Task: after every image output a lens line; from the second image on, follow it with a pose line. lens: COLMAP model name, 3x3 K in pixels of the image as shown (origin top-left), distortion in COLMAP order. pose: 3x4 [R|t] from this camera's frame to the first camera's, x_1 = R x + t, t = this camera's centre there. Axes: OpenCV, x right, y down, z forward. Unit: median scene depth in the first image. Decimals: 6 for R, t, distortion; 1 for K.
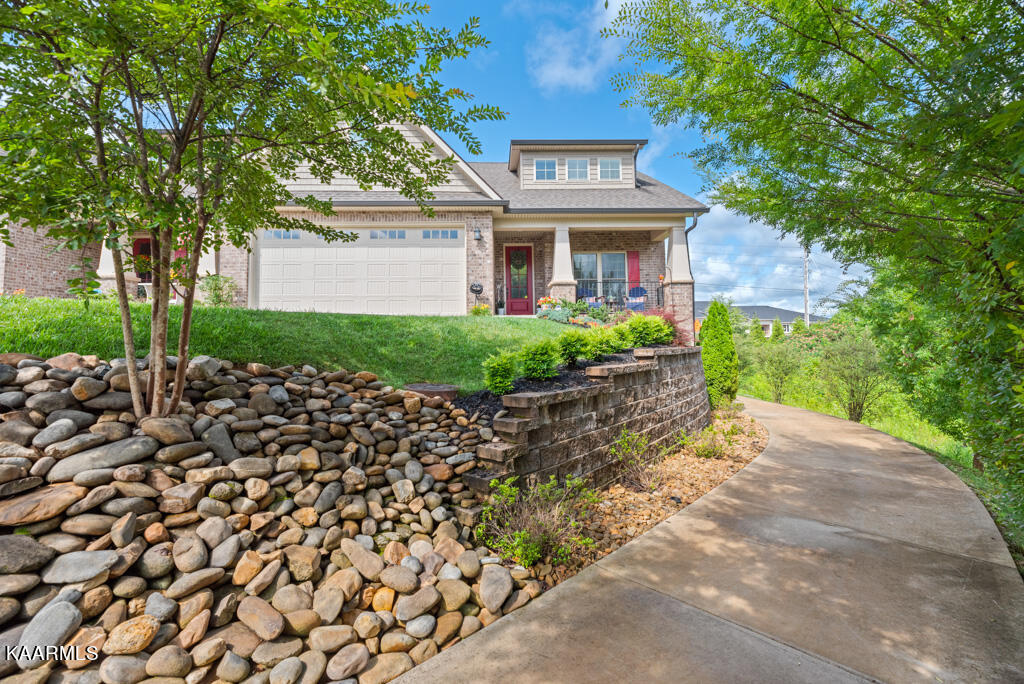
lens RADIAL K [[424.8, 0, 507.2], [0, 424.8, 322.9], [0, 0, 1]] dist [-0.000455, 0.000137]
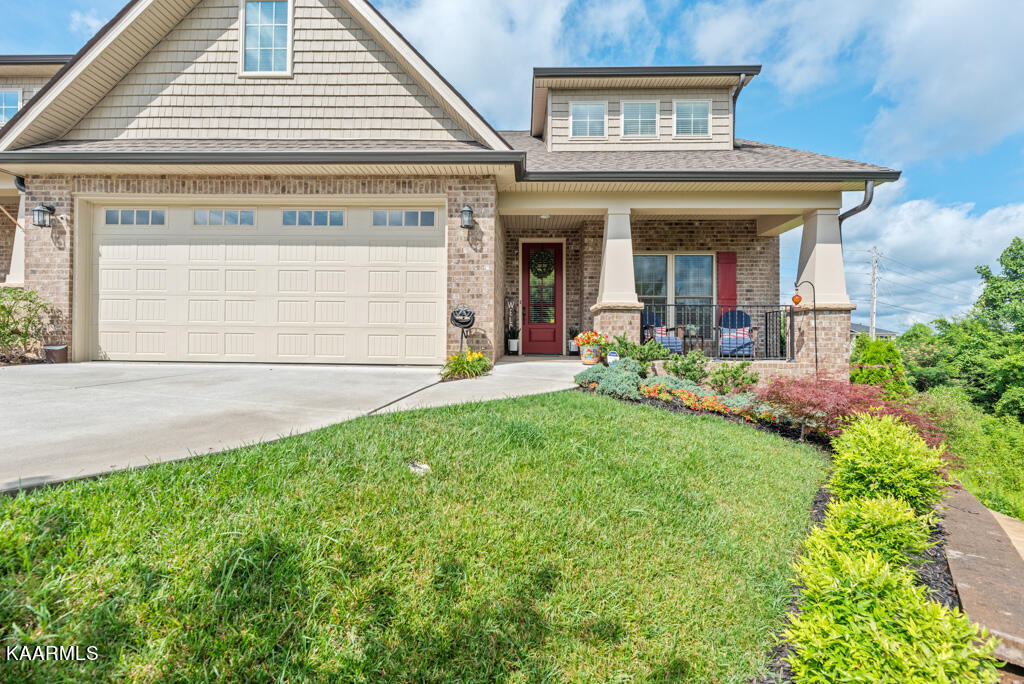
lens RADIAL K [[424.8, 0, 509.8], [0, 424.8, 340.6], [0, 0, 1]] dist [-0.000455, 0.000137]
pose [[0.998592, 0.019728, -0.049233, 0.013890], [-0.017805, 0.999073, 0.039197, -0.067005], [0.049961, -0.038266, 0.998018, 0.412653]]
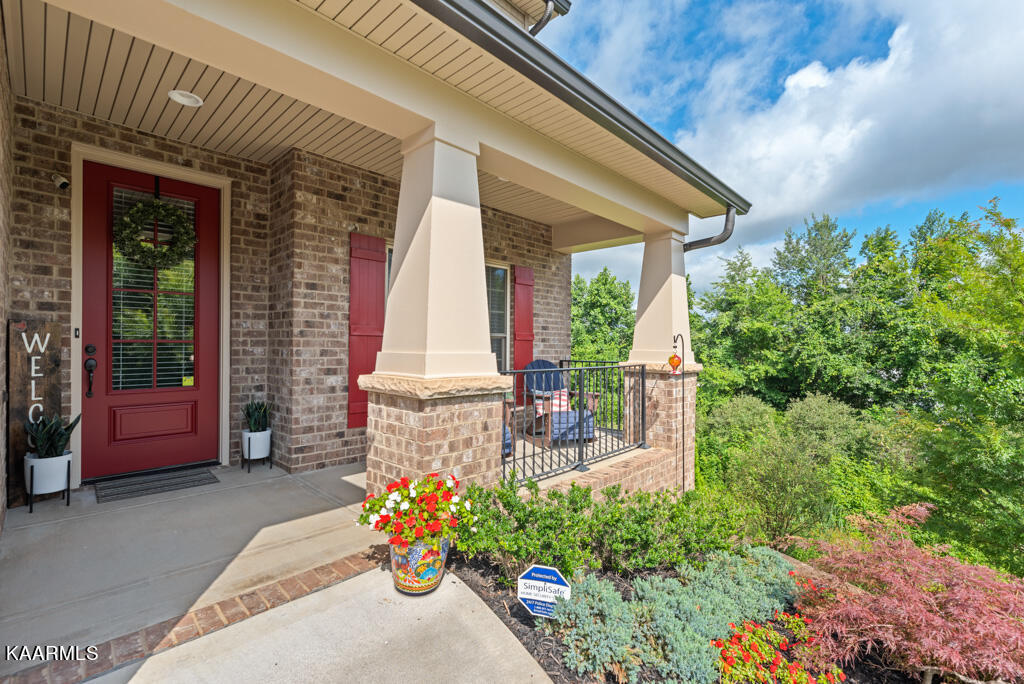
lens RADIAL K [[455.1, 0, 518.1], [0, 455.1, 343.5], [0, 0, 1]] dist [0.000111, -0.000628]
pose [[0.698214, 0.021659, 0.715561, -0.016951], [-0.052124, 0.998427, 0.020639, -0.121096], [-0.713989, -0.051708, 0.698245, 0.802027]]
